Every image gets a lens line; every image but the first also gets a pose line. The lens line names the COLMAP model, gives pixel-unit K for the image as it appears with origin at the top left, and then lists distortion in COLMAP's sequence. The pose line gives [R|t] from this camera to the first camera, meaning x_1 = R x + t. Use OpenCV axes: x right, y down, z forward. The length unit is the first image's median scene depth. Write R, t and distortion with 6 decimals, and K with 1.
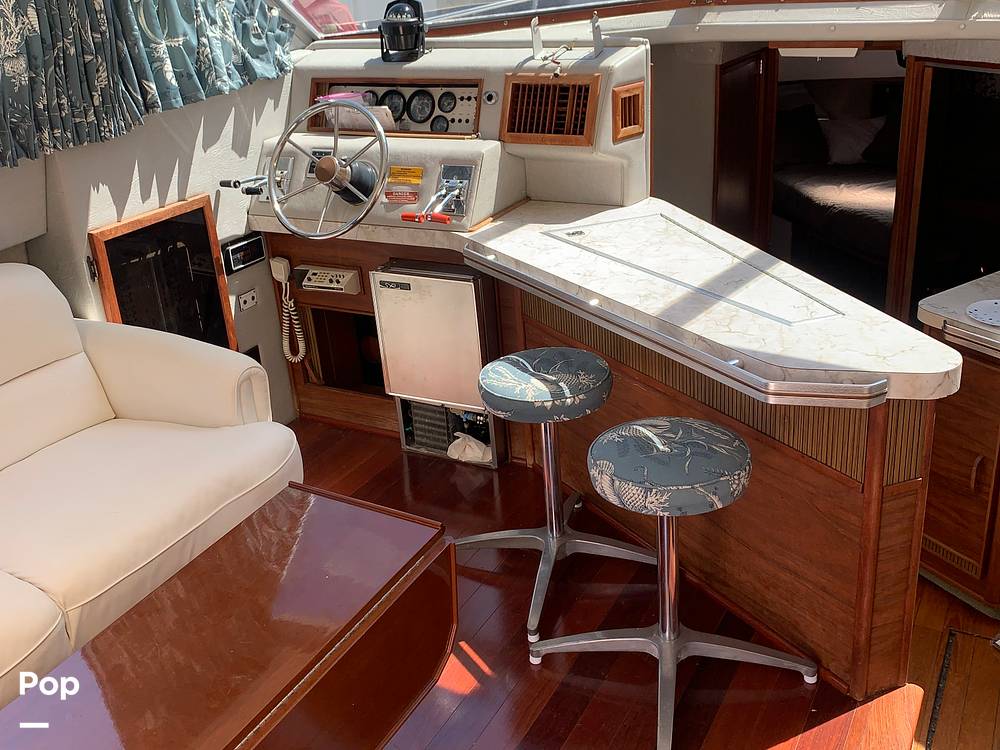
lens RADIAL K [[1004.0, 0, 494.2], [0, 1004.0, 371.3], [0, 0, 1]] dist [0.101158, -0.270336]
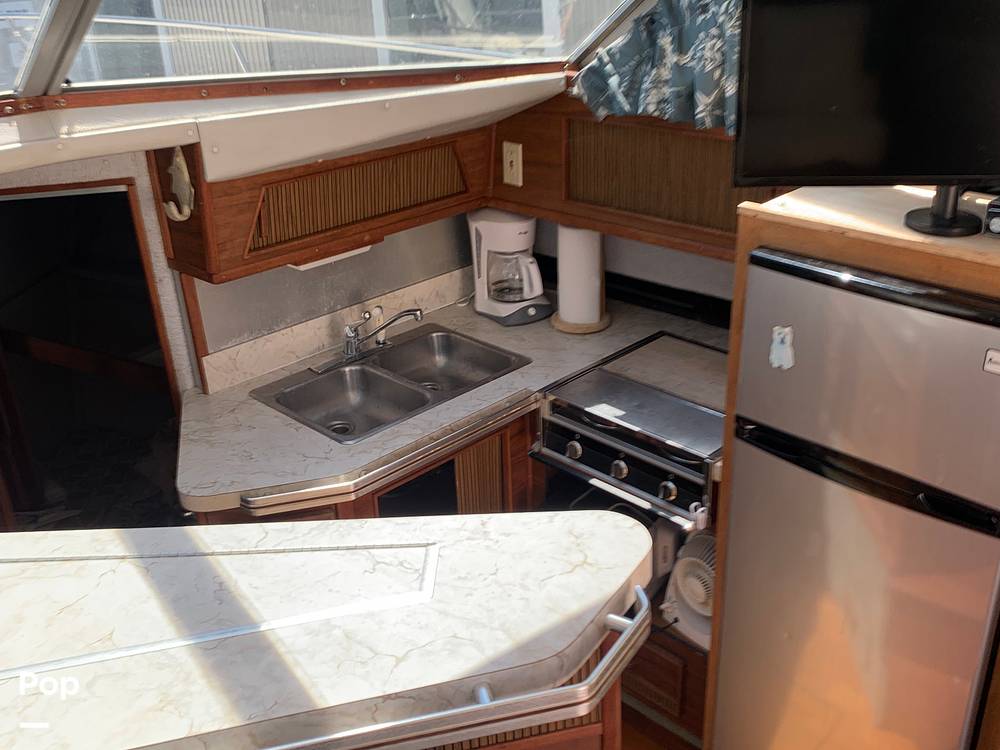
lens RADIAL K [[1004.0, 0, 494.2], [0, 1004.0, 371.3], [0, 0, 1]] dist [0.101158, -0.270336]
pose [[0.301301, -0.342396, 0.889934, -0.204658], [0.405617, 0.890677, 0.205353, -0.252775], [-0.862956, 0.299099, 0.407243, 0.527899]]
